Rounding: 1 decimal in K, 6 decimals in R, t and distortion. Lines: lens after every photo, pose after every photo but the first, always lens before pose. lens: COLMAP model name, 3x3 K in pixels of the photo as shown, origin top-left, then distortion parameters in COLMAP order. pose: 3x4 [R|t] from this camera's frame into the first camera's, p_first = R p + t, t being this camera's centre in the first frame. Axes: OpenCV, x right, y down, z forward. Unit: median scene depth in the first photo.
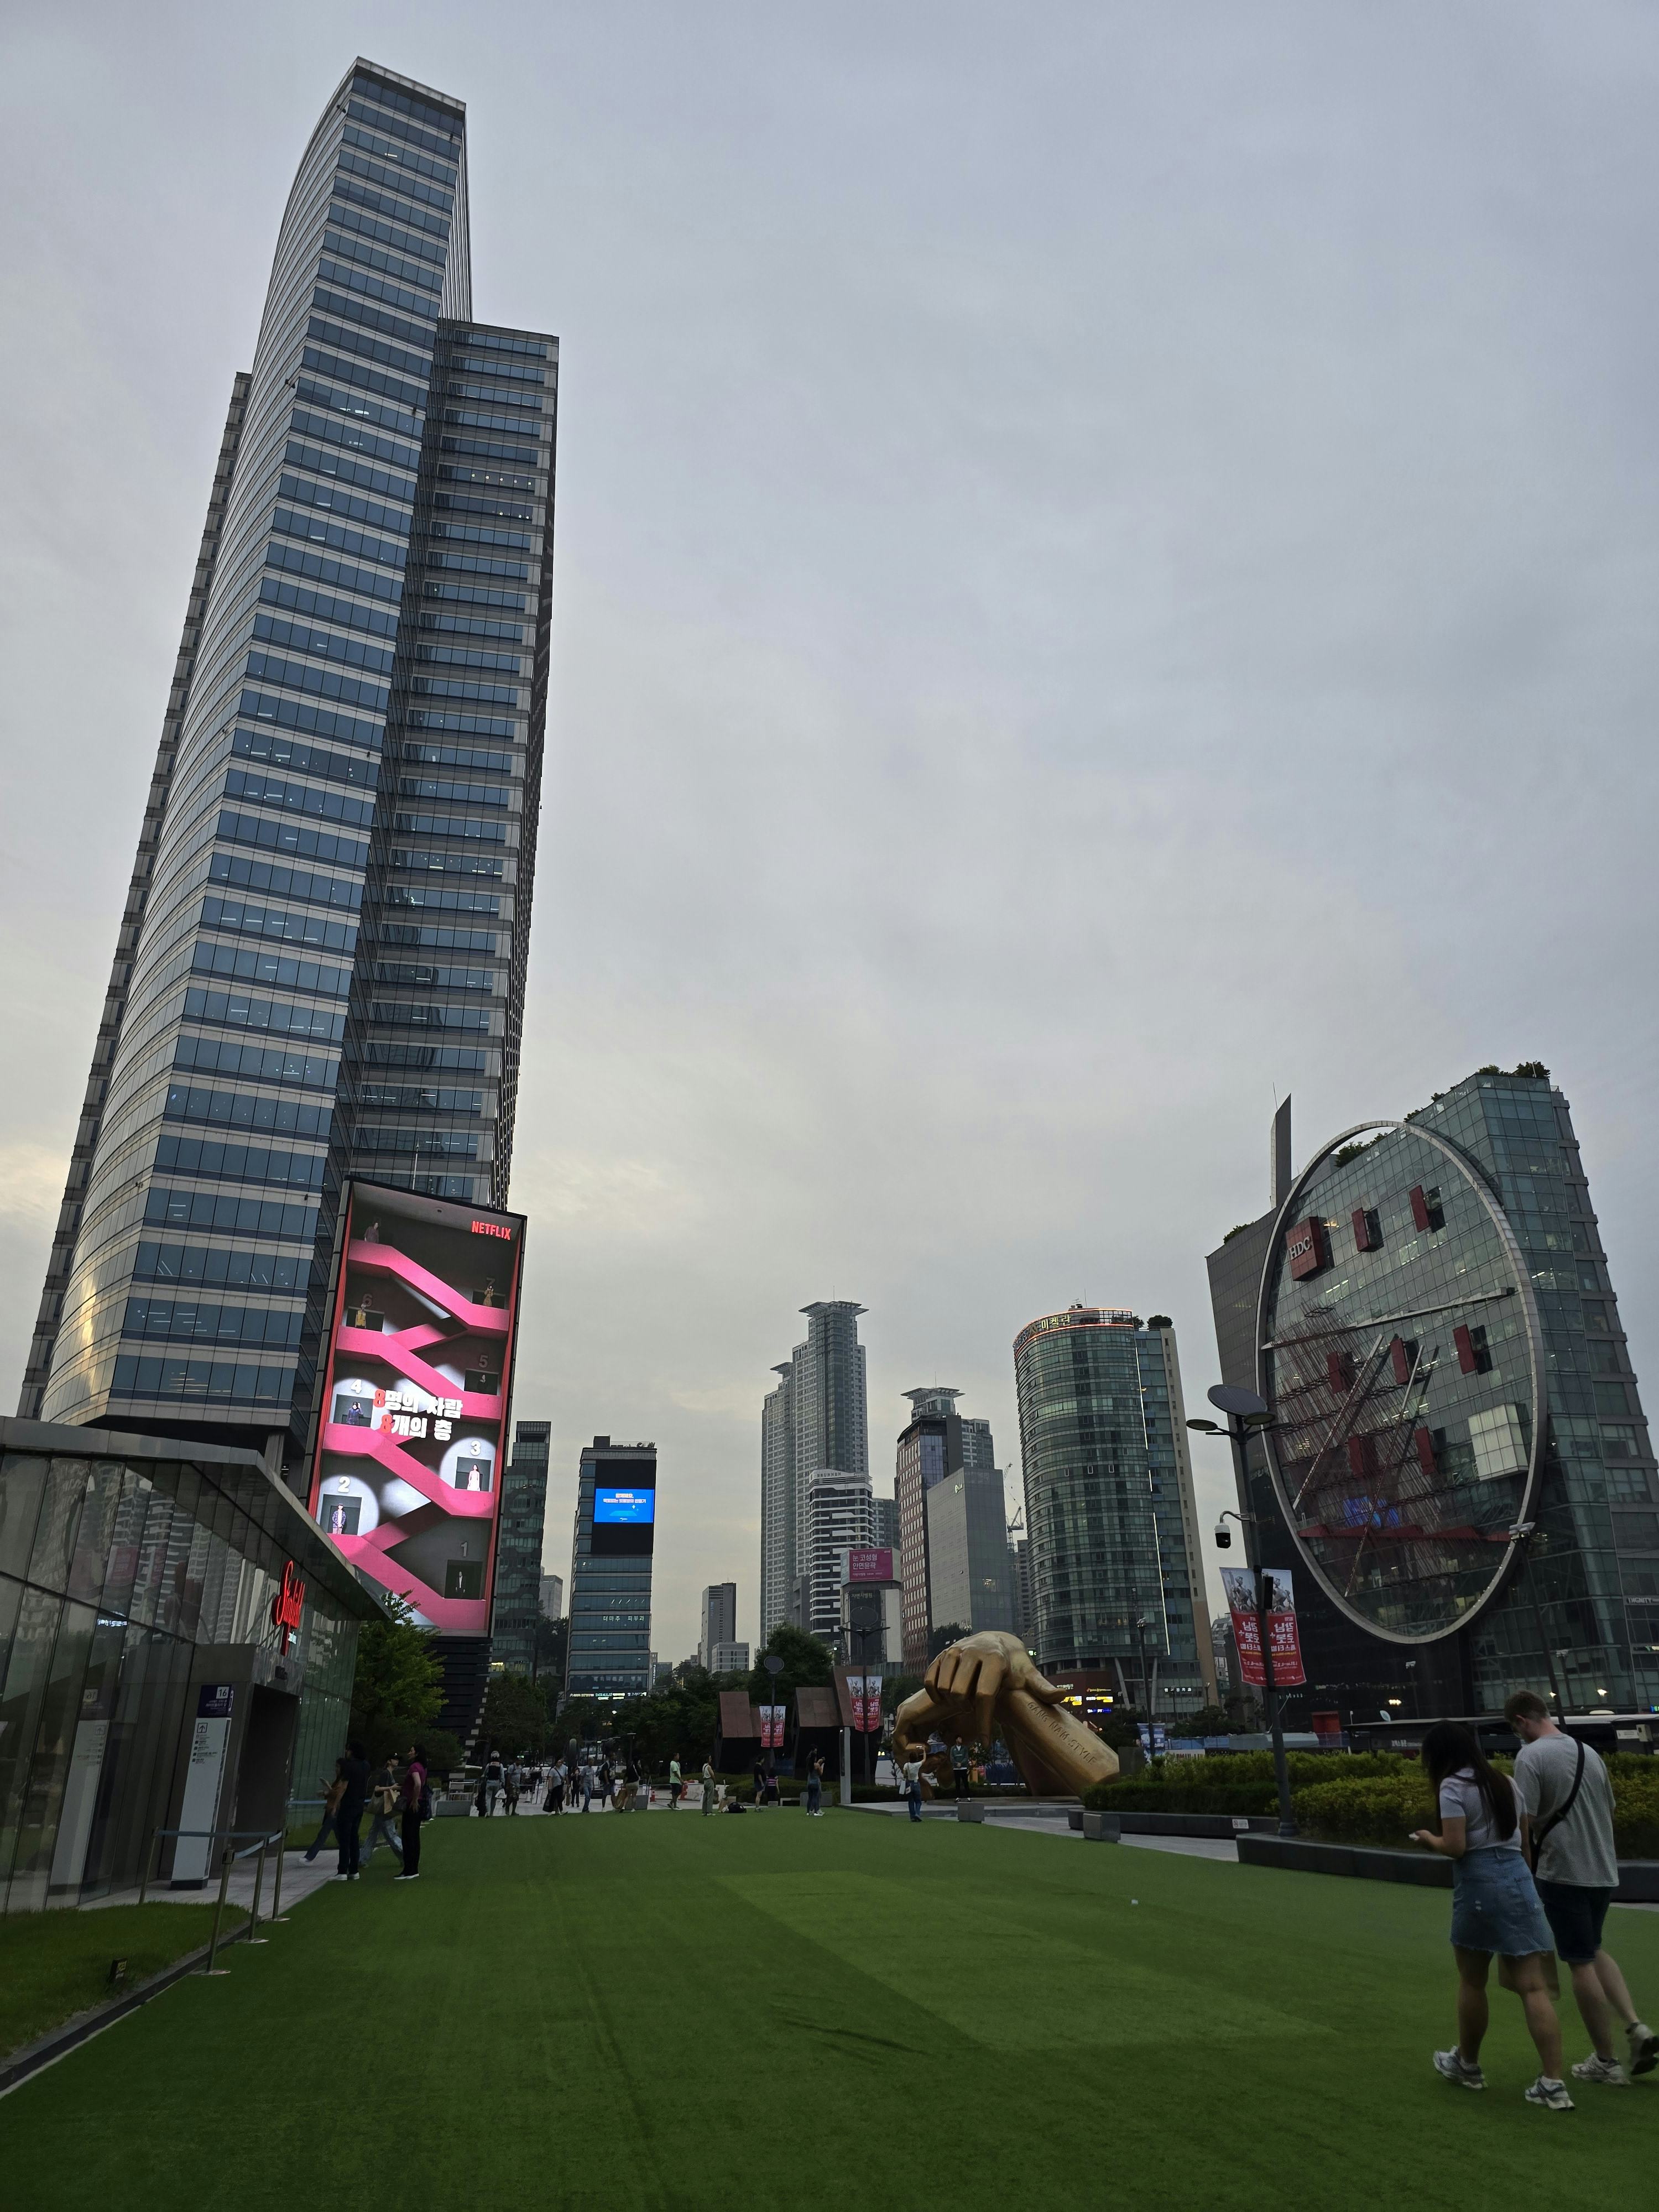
lens RADIAL K [[1472.2, 0, 798.6], [0, 1472.2, 1099.8], [0, 0, 1]] dist [0.041394, -0.000833]
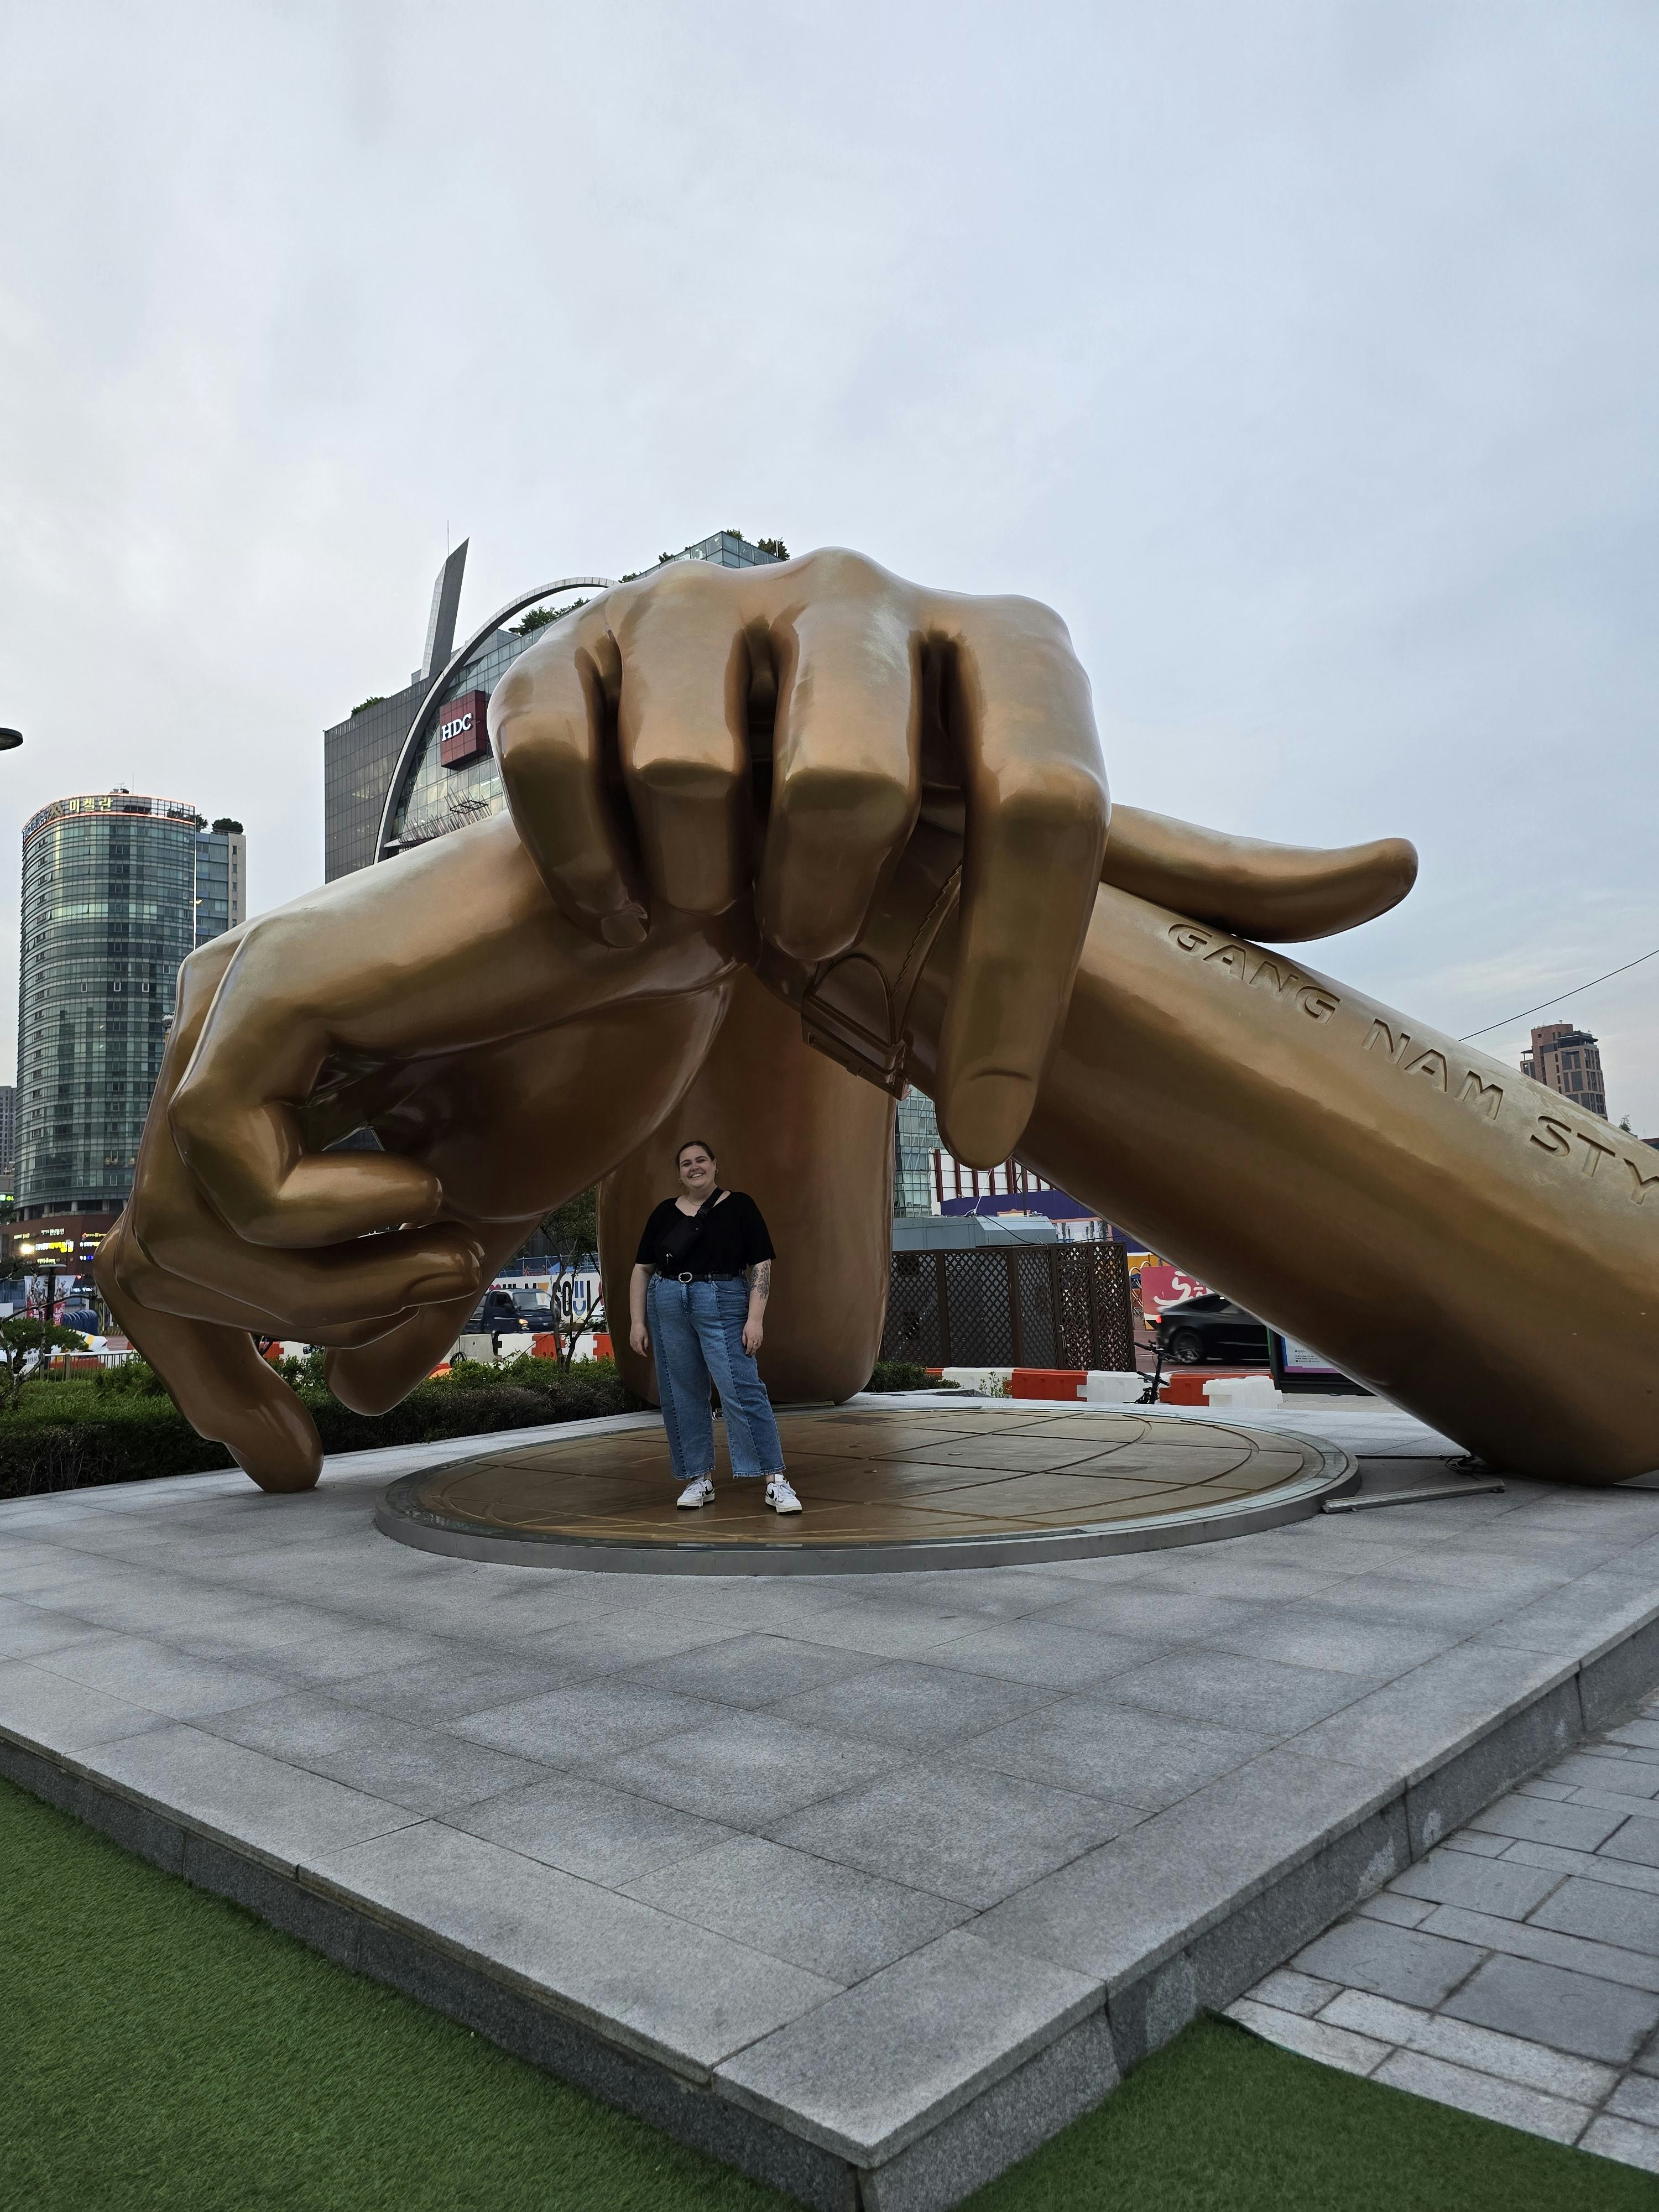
lens RADIAL K [[1472.2, 0, 798.6], [0, 1472.2, 1099.8], [0, 0, 1]] dist [0.041394, -0.000833]
pose [[0.796713, 0.055558, 0.601799, 0.006574], [-0.221718, 0.953205, 0.205529, 0.058939], [-0.562218, -0.297177, 0.771749, 0.138514]]
